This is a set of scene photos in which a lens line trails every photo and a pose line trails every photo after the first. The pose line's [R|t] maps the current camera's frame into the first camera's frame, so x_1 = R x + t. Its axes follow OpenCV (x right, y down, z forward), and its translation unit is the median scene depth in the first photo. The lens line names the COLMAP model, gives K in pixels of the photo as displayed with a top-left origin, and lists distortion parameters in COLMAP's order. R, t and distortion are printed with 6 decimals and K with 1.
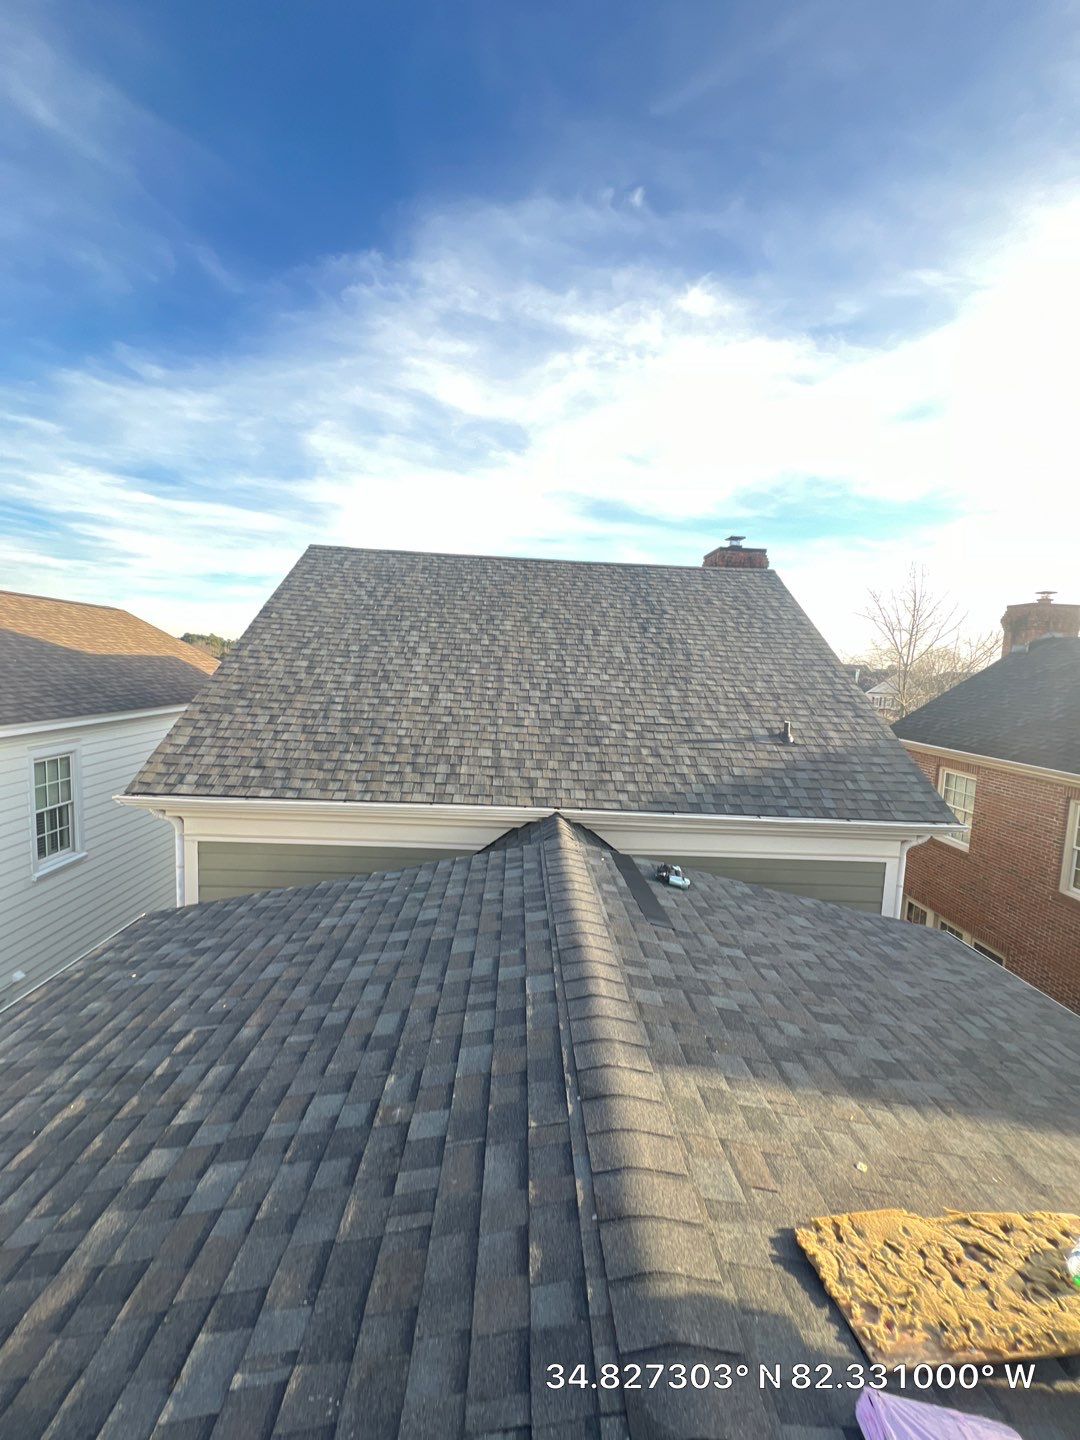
lens RADIAL K [[578.3, 0, 545.0], [0, 578.3, 716.1], [0, 0, 1]] dist [-0.002535, 0.000752]
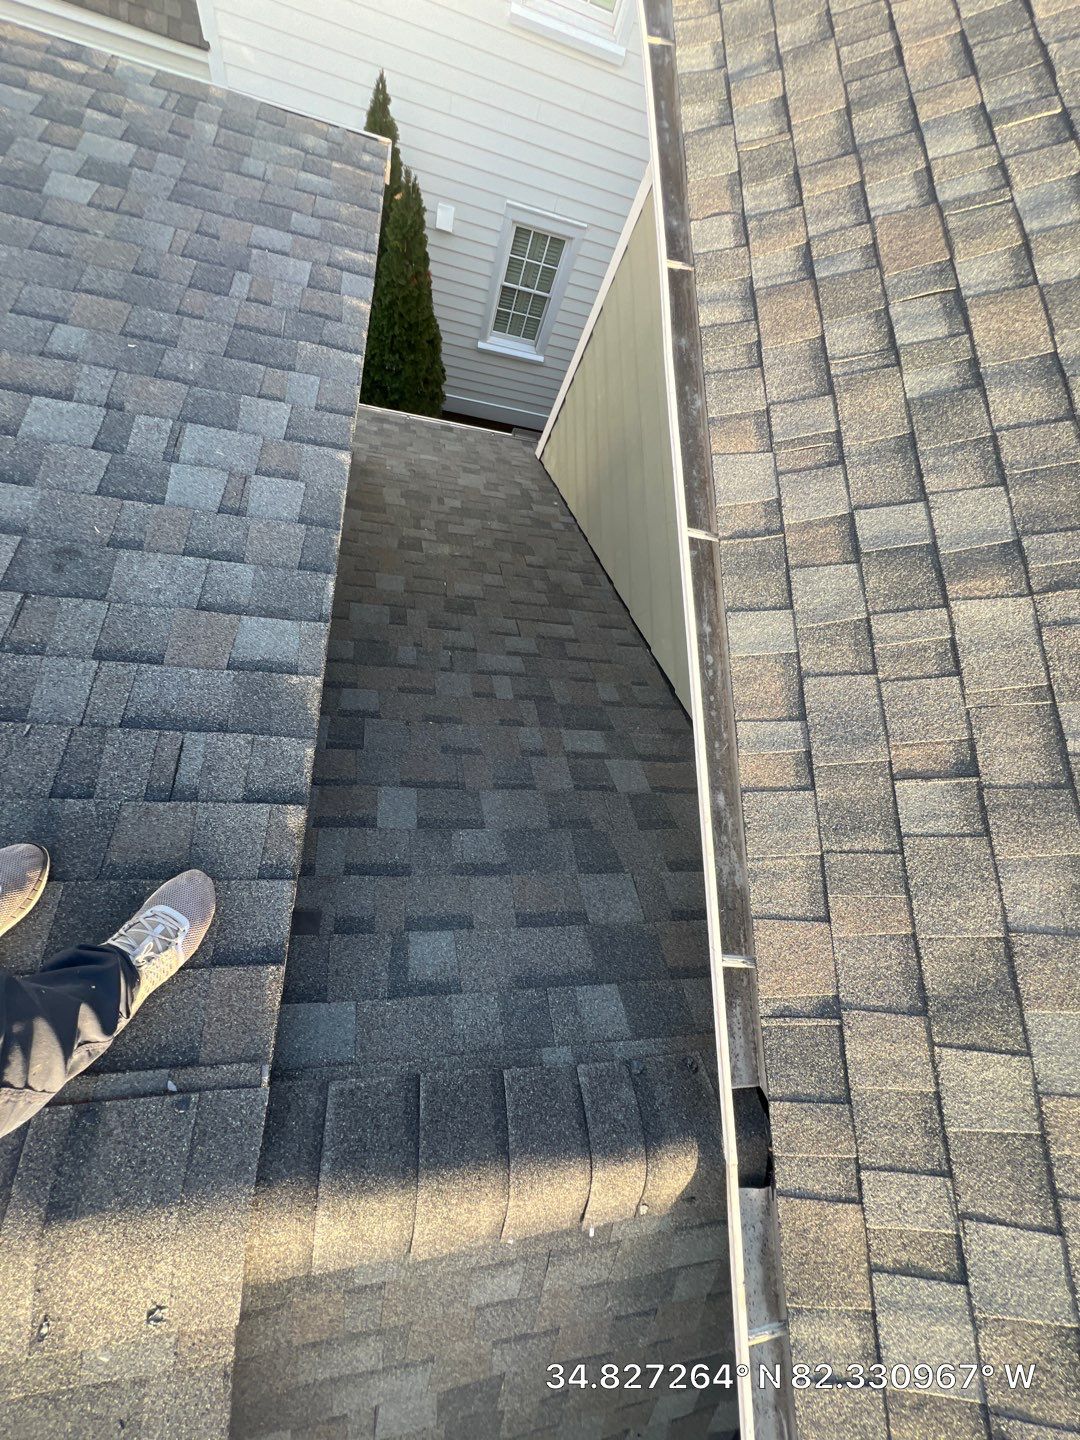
lens RADIAL K [[578.3, 0, 545.0], [0, 578.3, 716.1], [0, 0, 1]] dist [-0.002535, 0.000752]
pose [[-0.024989, 0.949368, -0.313170, -0.042555], [-0.367426, 0.282619, 0.886072, -0.008906], [0.929717, 0.137209, 0.341760, 0.716192]]
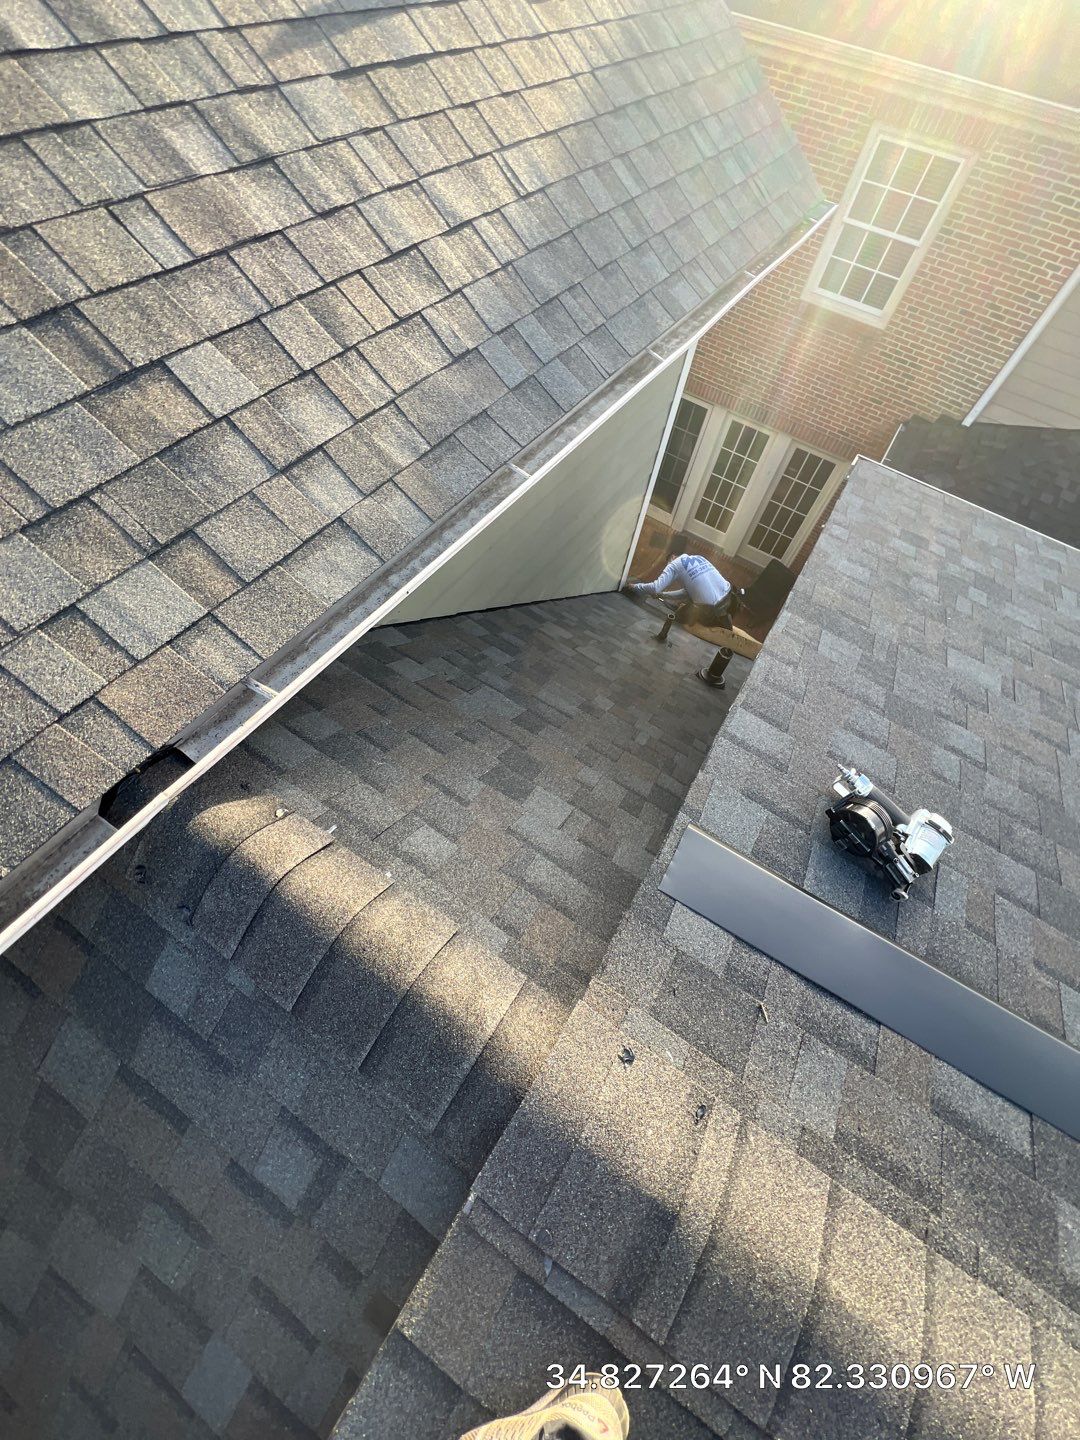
lens RADIAL K [[578.3, 0, 545.0], [0, 578.3, 716.1], [0, 0, 1]] dist [-0.002535, 0.000752]
pose [[0.571539, -0.688780, 0.446011, 0.021065], [-0.000930, 0.542990, 0.839738, 0.001564], [-0.820574, -0.480358, 0.309700, 0.711688]]
